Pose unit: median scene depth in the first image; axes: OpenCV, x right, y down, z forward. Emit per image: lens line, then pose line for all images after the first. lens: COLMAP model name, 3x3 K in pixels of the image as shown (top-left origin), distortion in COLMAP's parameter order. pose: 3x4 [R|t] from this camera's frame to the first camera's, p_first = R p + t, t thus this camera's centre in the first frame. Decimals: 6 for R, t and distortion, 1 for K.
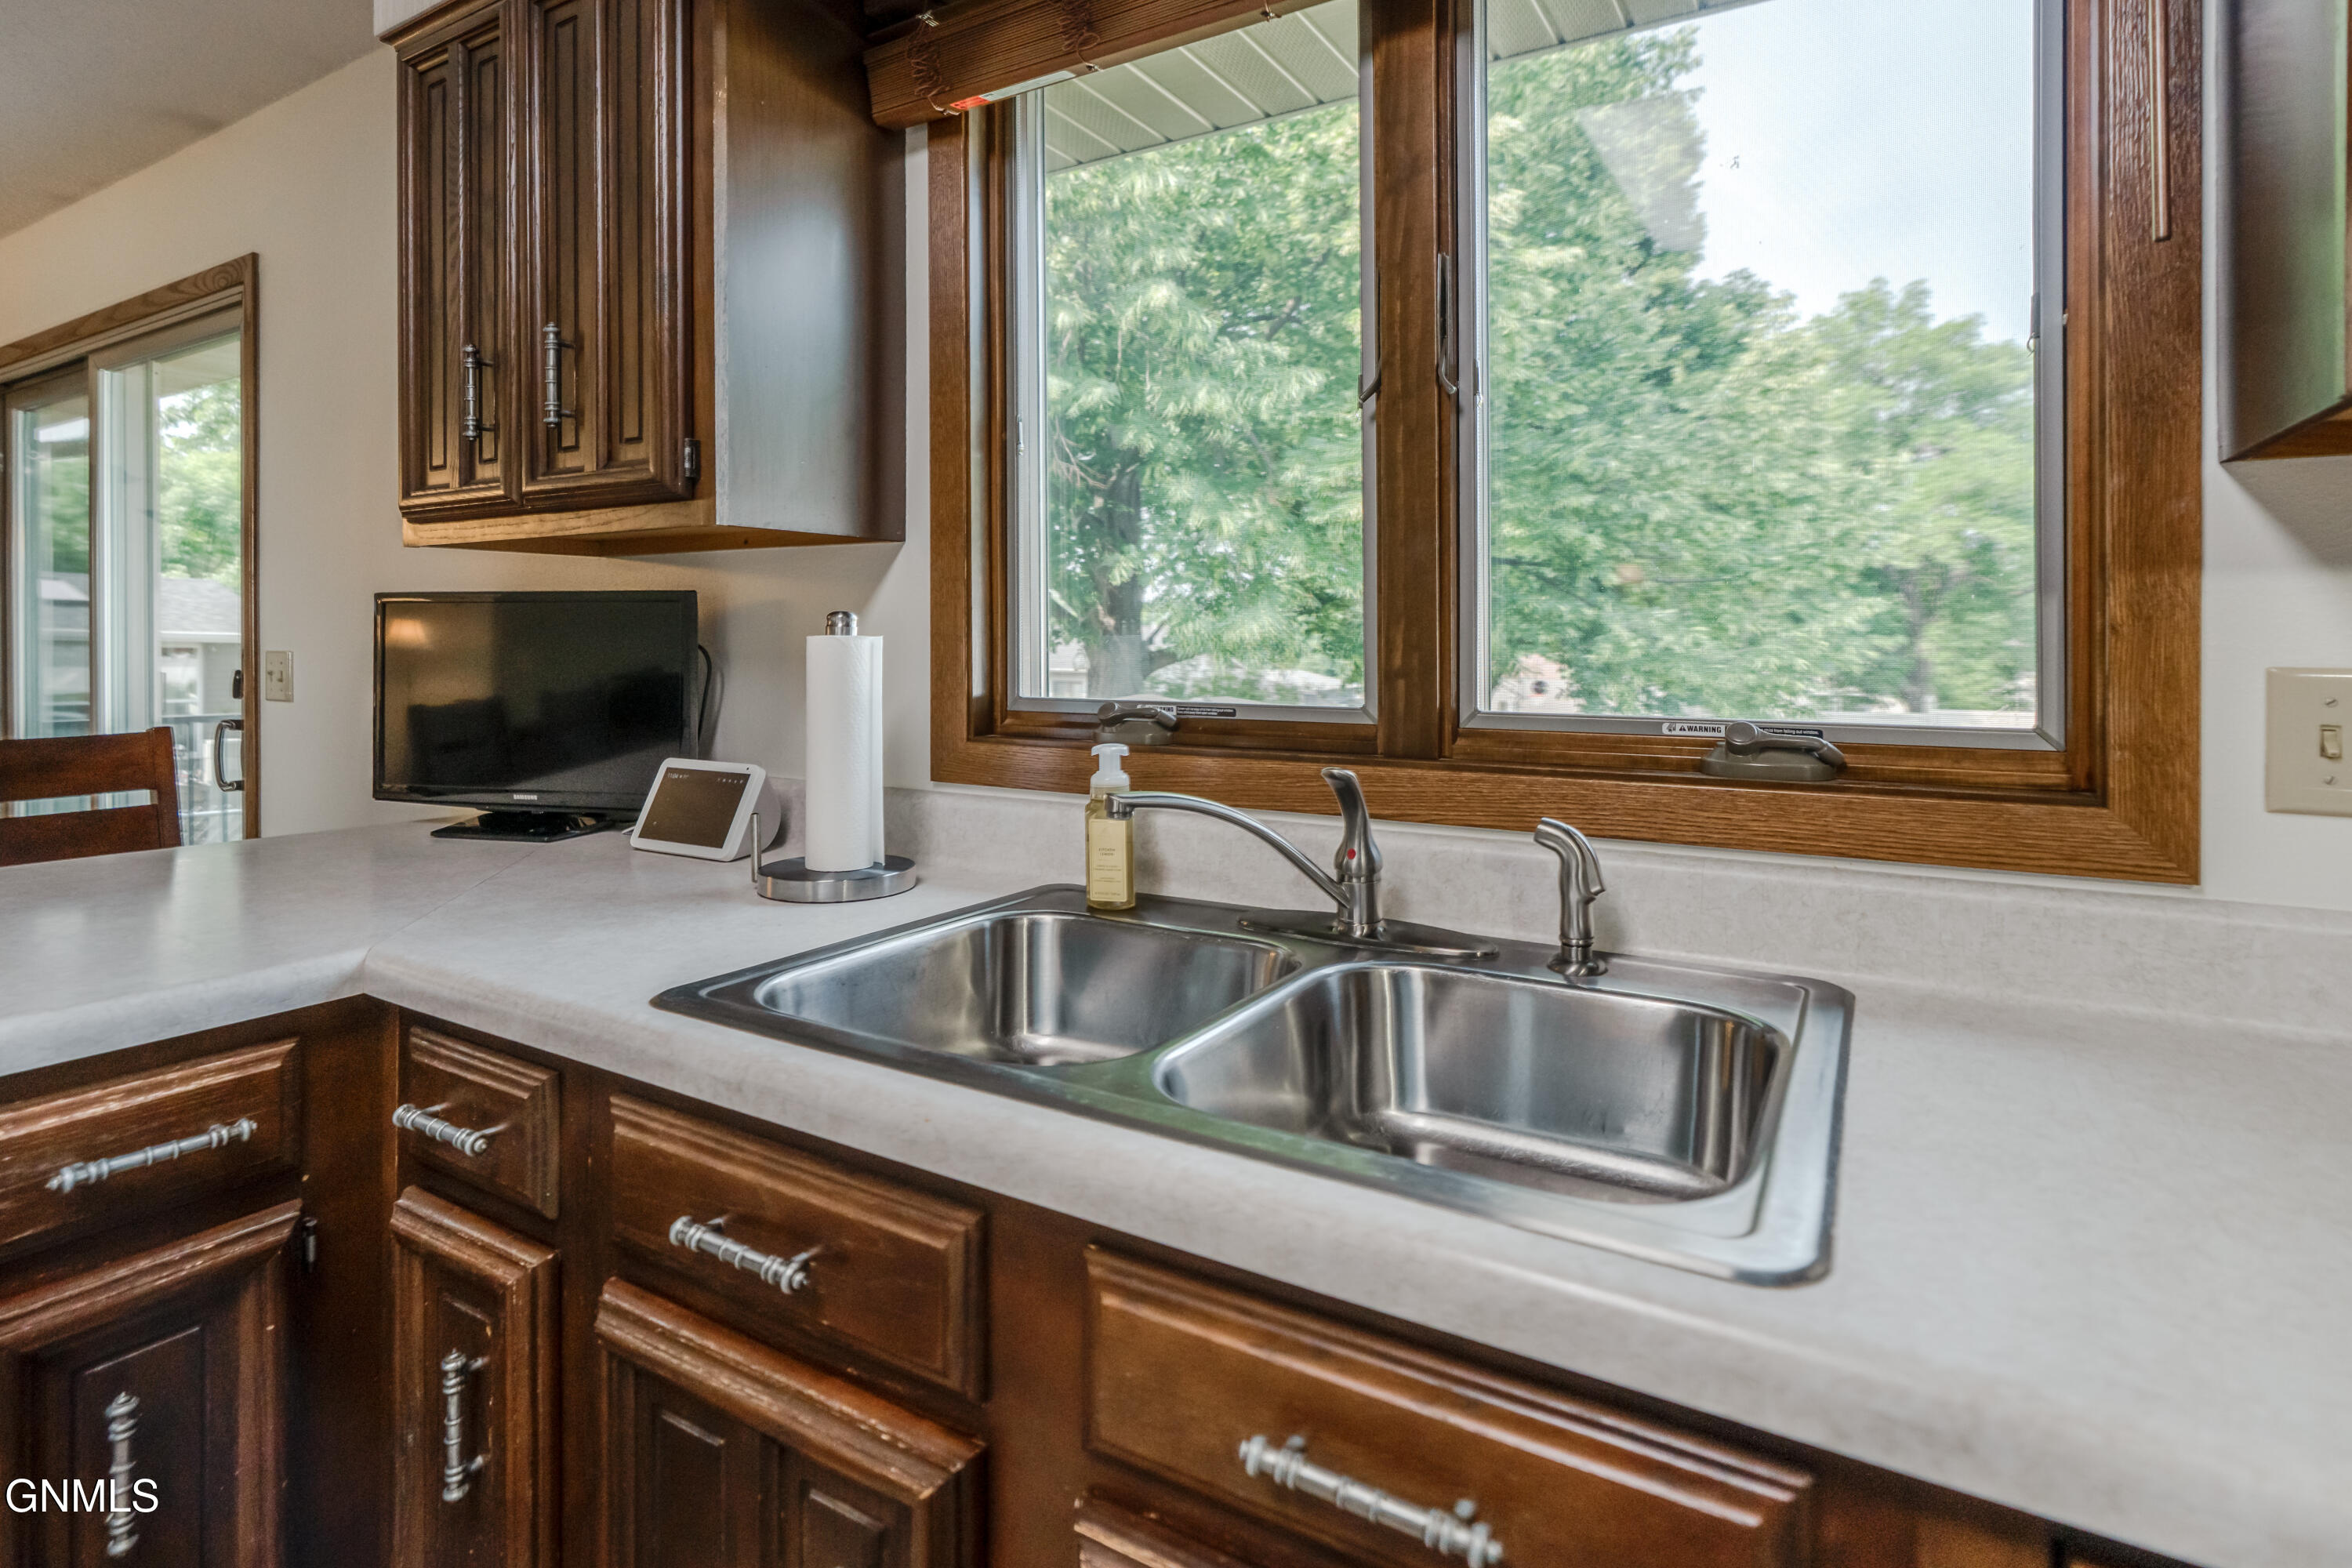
lens RADIAL K [[1128.7, 0, 1173.7], [0, 1128.7, 665.8], [0, 0, 1]] dist [-0.014994, 0.000007]
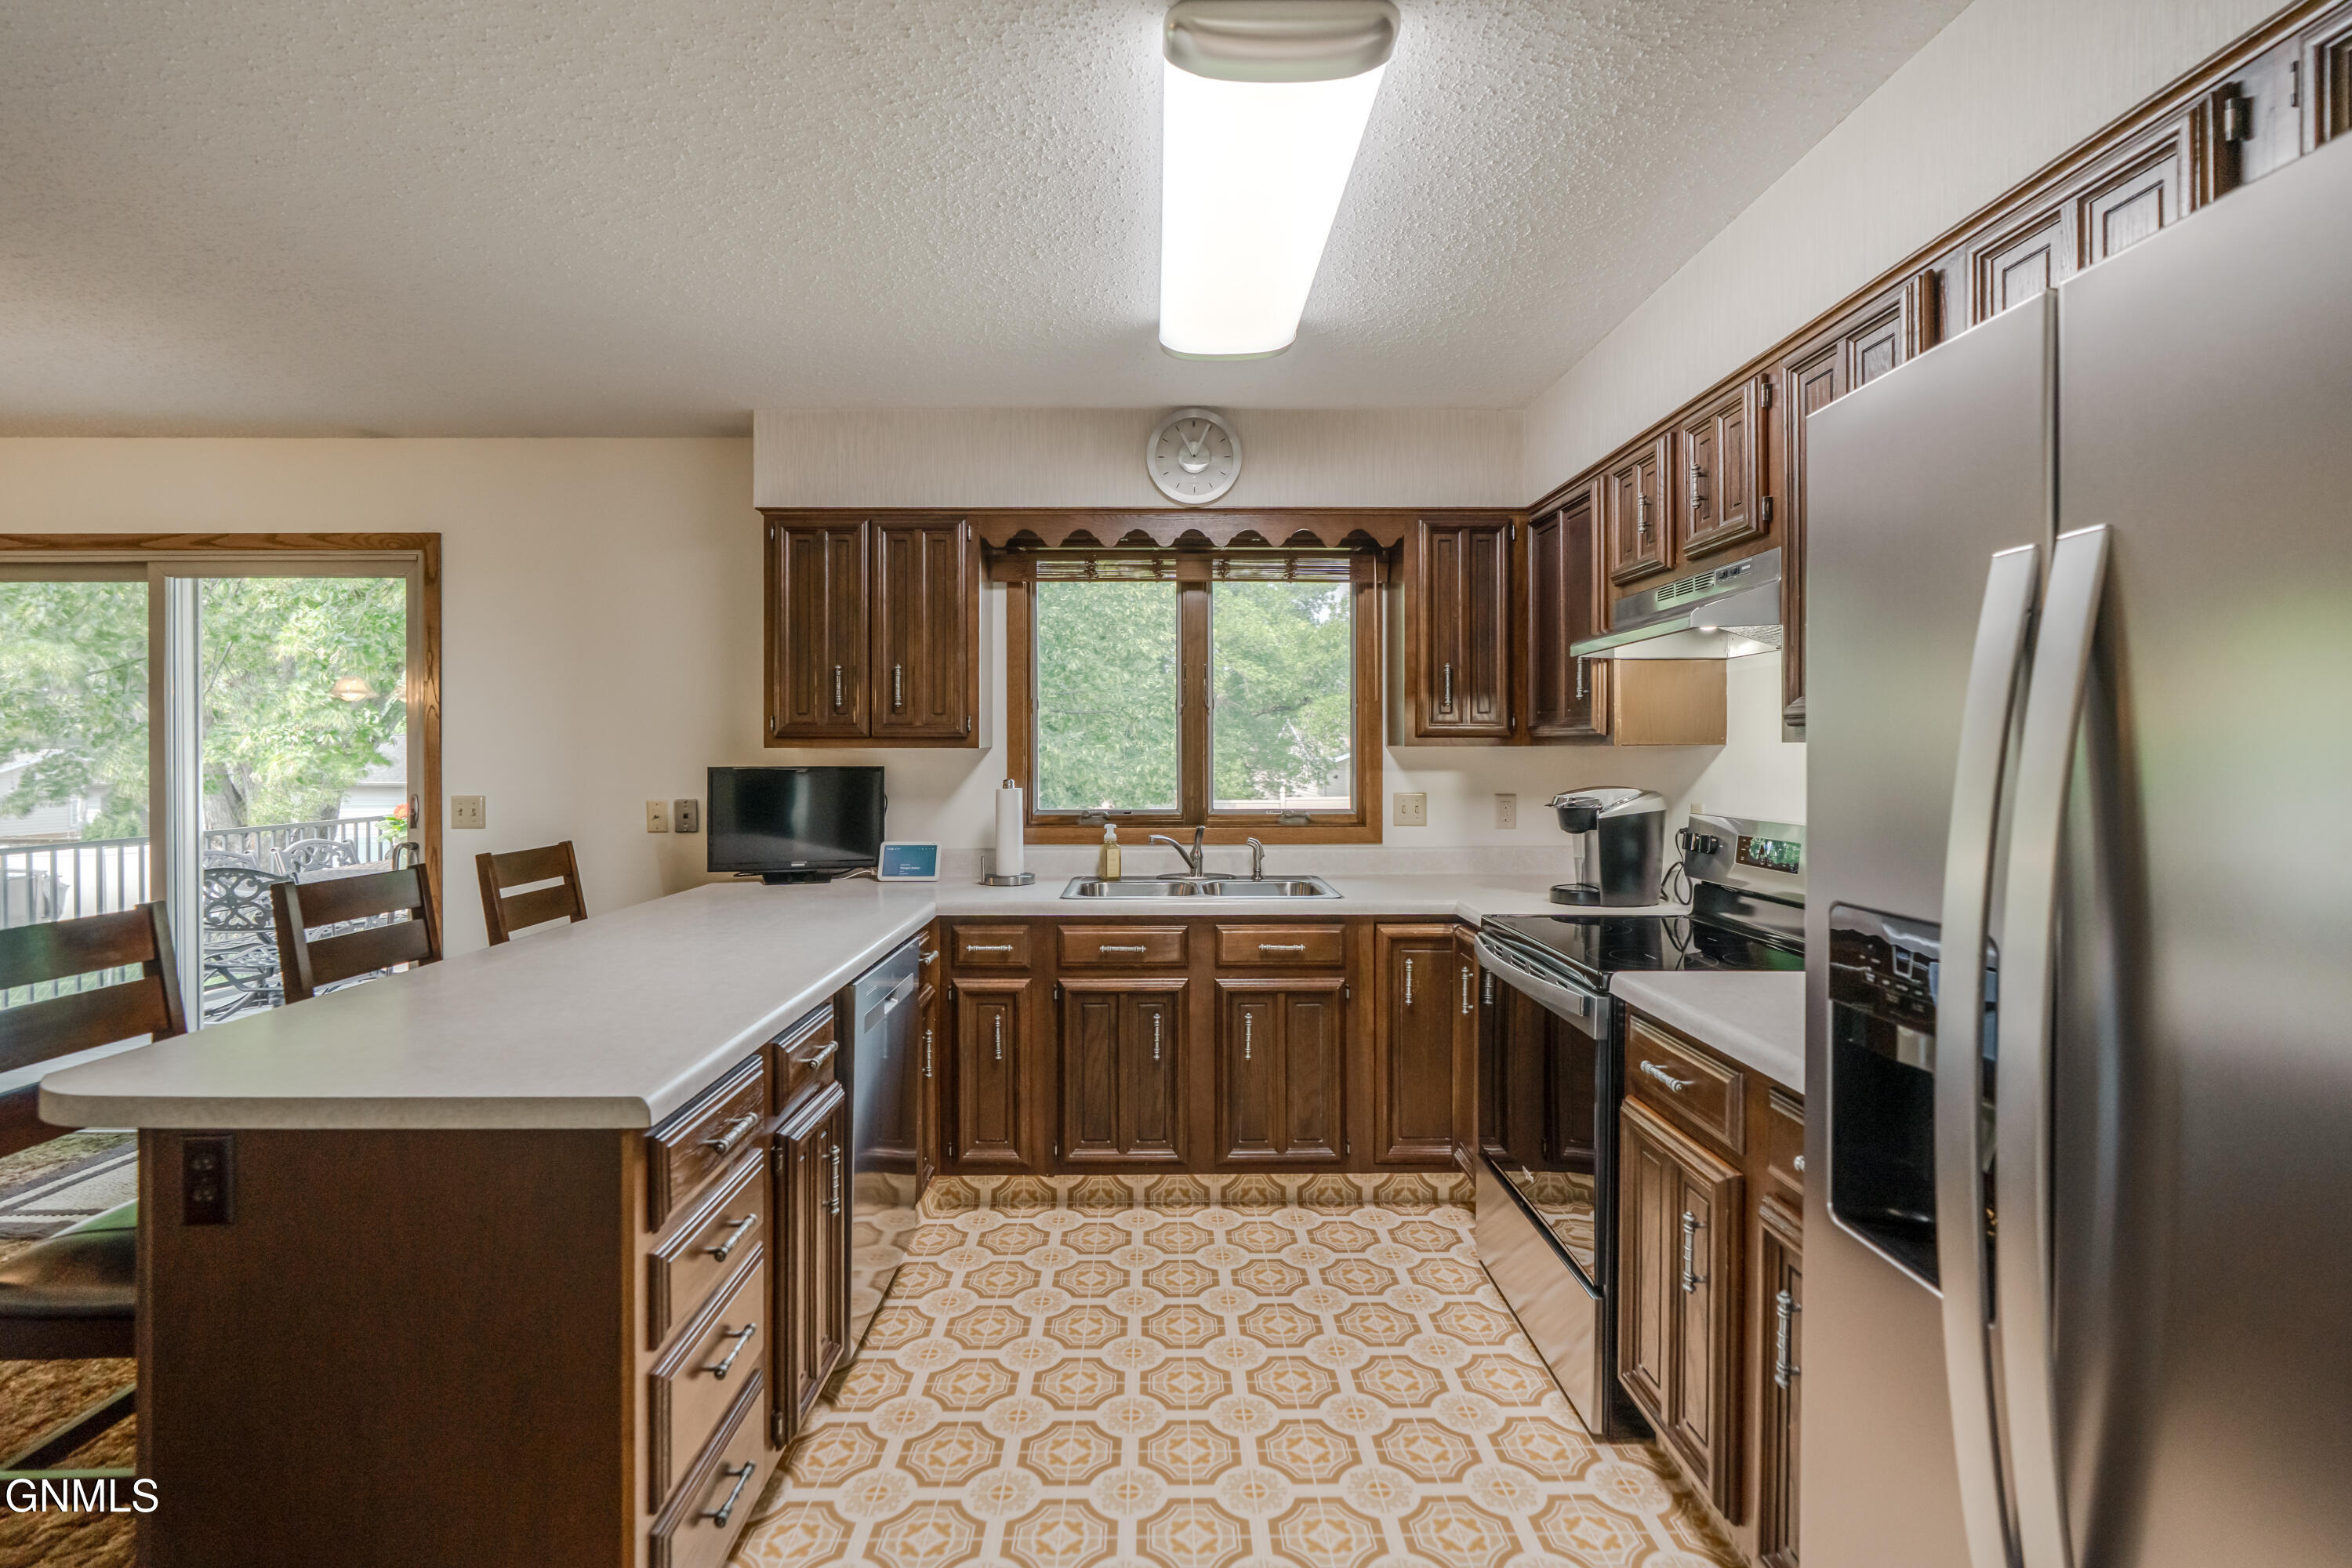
lens RADIAL K [[1118.3, 0, 1175.0], [0, 1118.3, 753.5], [0, 0, 1]] dist [-0.000890, 0.000208]
pose [[0.830825, -0.000294, 0.556534, -1.396741], [0.003336, 0.999985, -0.004452, -0.088628], [-0.556524, 0.005556, 0.830813, -1.392834]]
